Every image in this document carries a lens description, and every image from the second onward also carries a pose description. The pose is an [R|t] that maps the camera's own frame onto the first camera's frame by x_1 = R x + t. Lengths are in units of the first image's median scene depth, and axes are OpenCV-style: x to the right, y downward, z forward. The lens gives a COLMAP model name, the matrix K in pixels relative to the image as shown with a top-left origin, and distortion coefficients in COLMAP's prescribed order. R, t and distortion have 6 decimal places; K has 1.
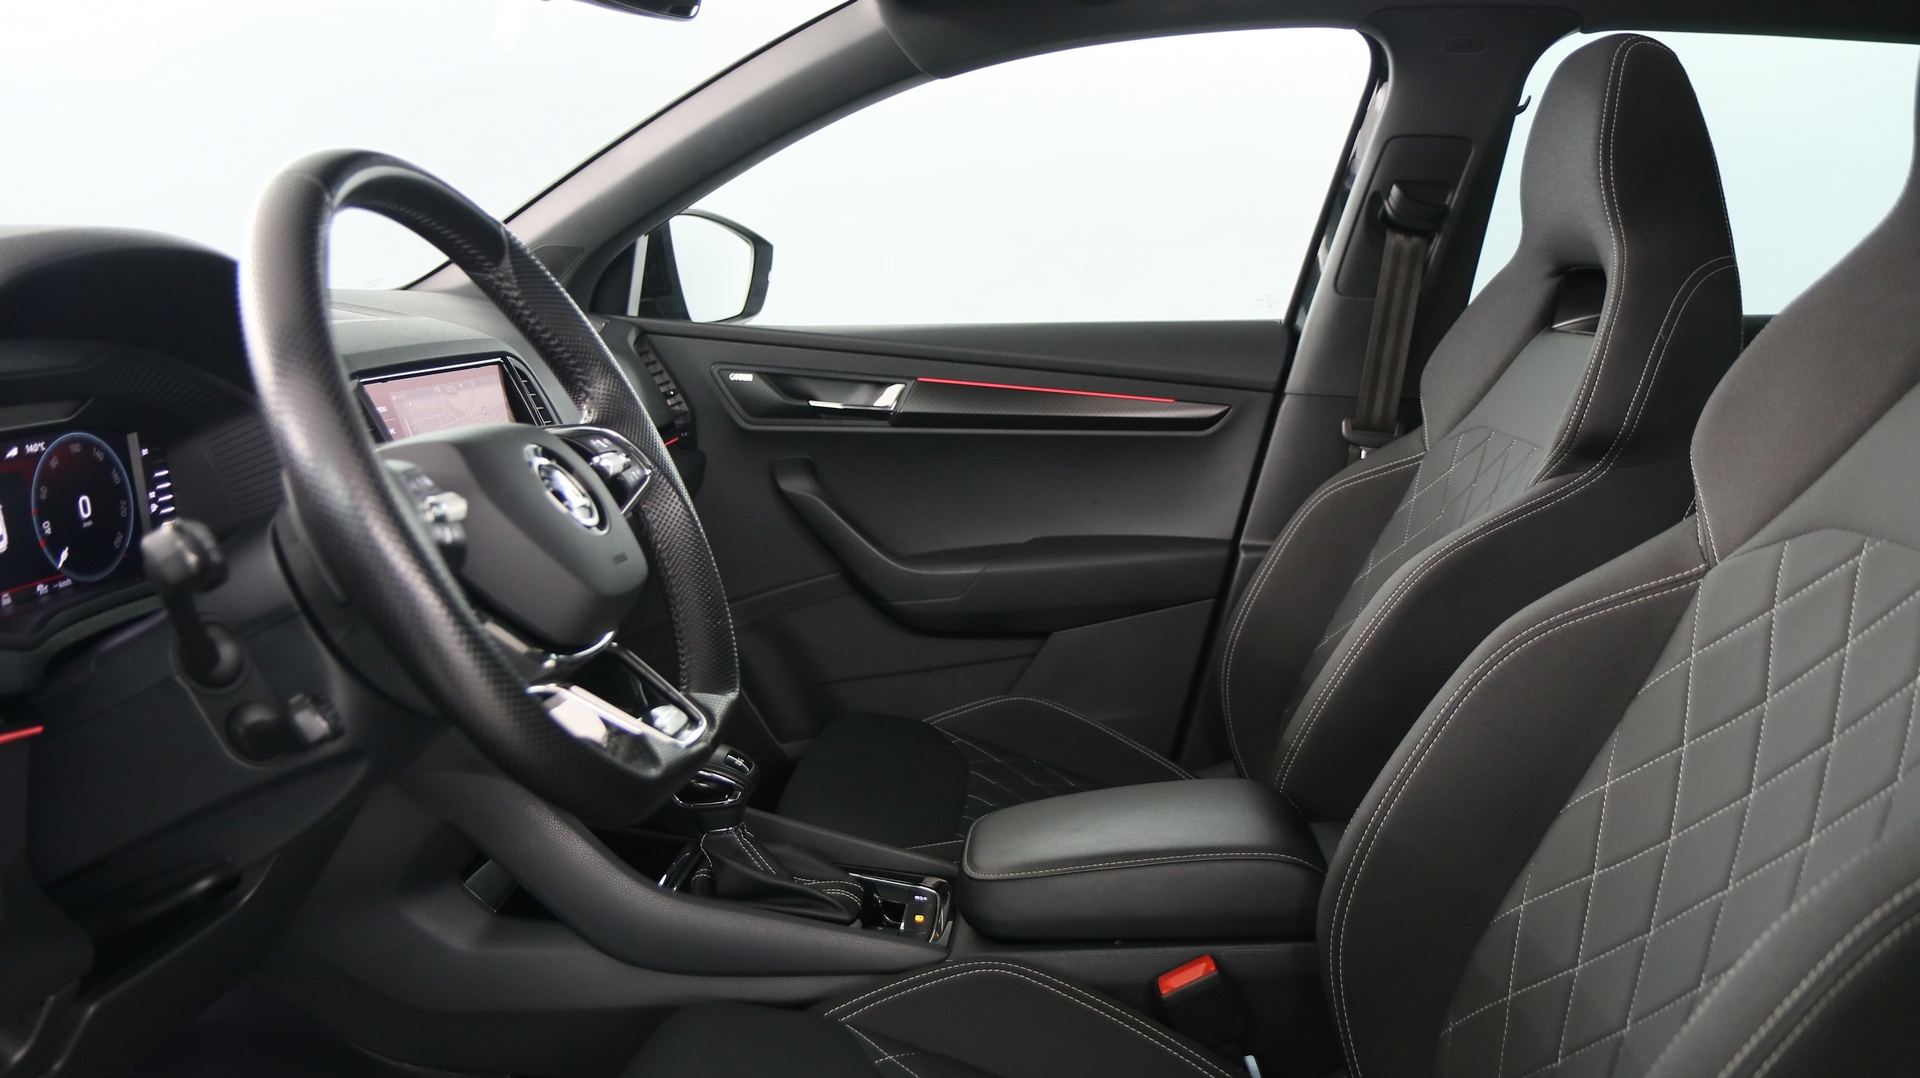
lens RADIAL K [[1455.0, 0, 949.6], [0, 1455.0, 539.9], [0, 0, 1]] dist [-0.026886, 0.016829]
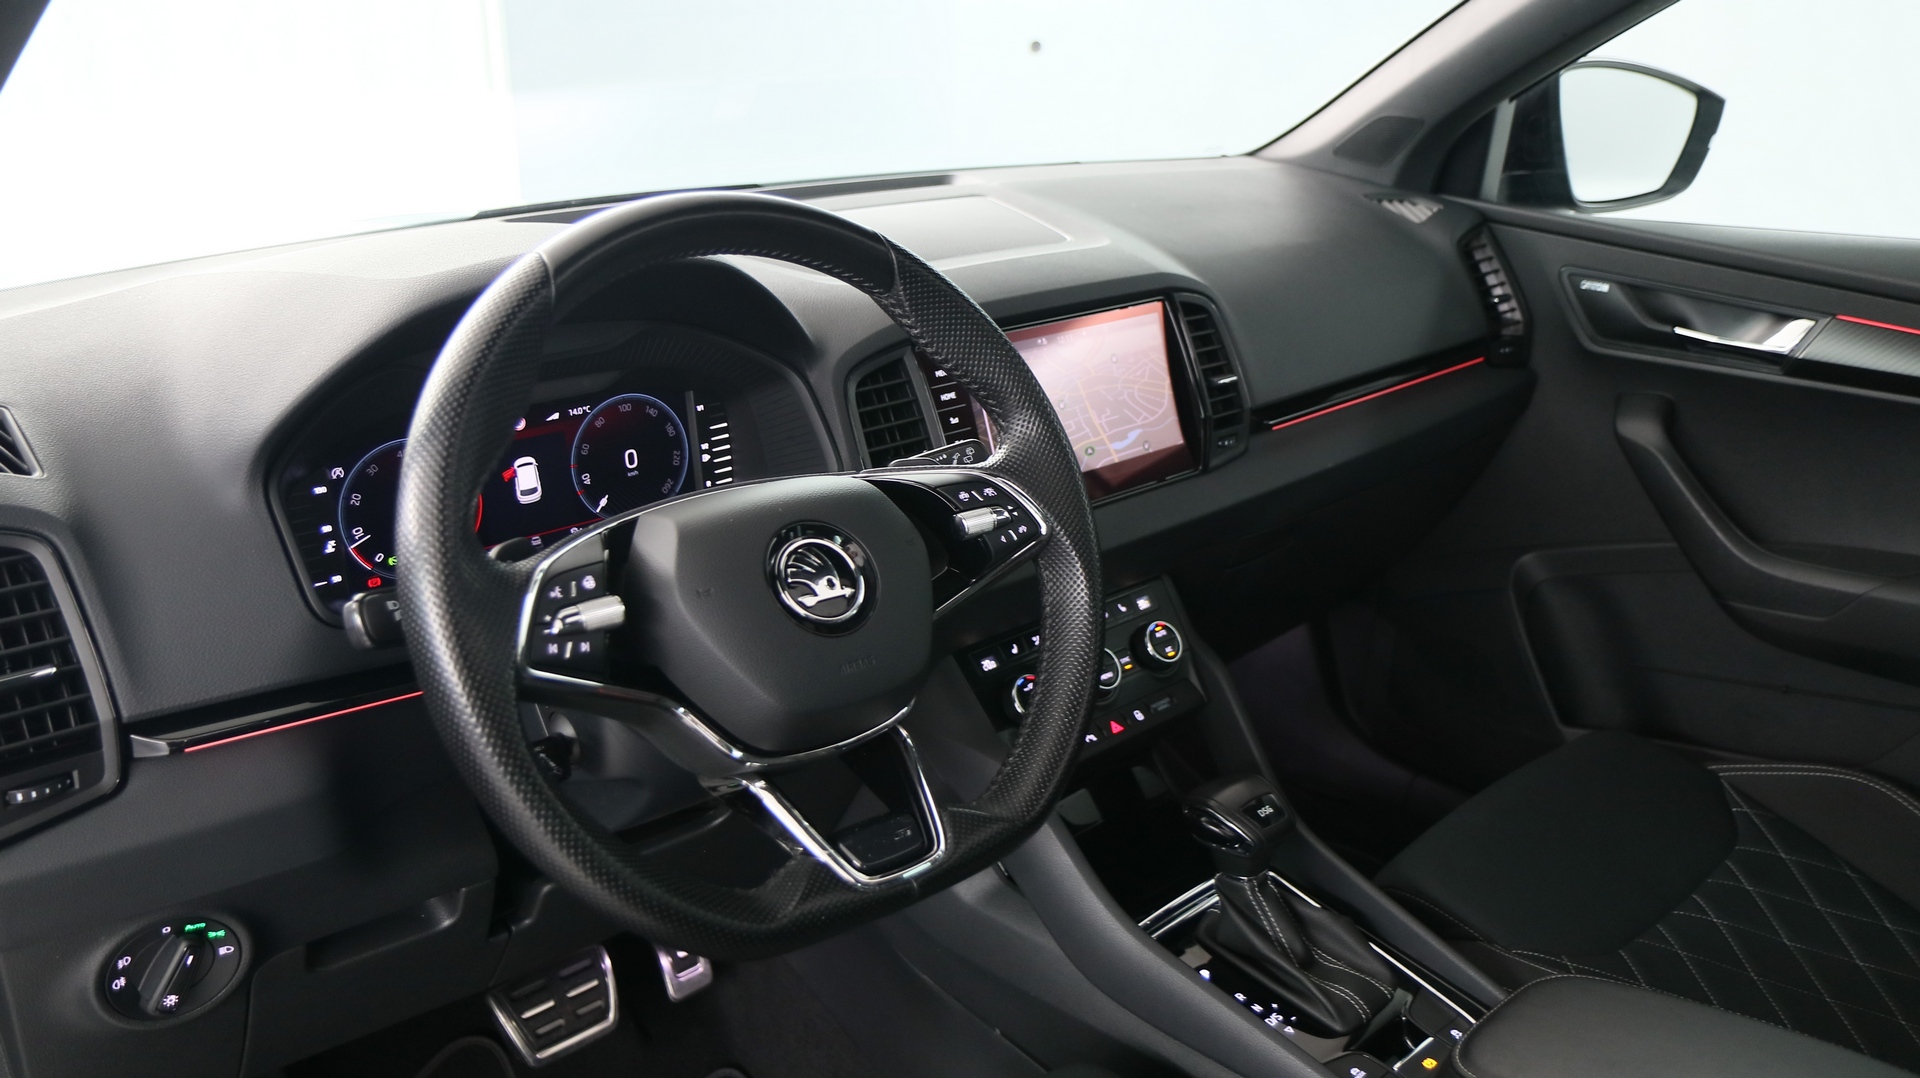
lens RADIAL K [[1455.0, 0, 950.6], [0, 1455.0, 540.3], [0, 0, 1]] dist [-0.026886, 0.016829]
pose [[0.716053, 0.224513, -0.660955, 0.189957], [-0.107255, 0.971008, 0.213637, -0.125157], [0.689757, -0.082085, 0.719373, 0.186234]]
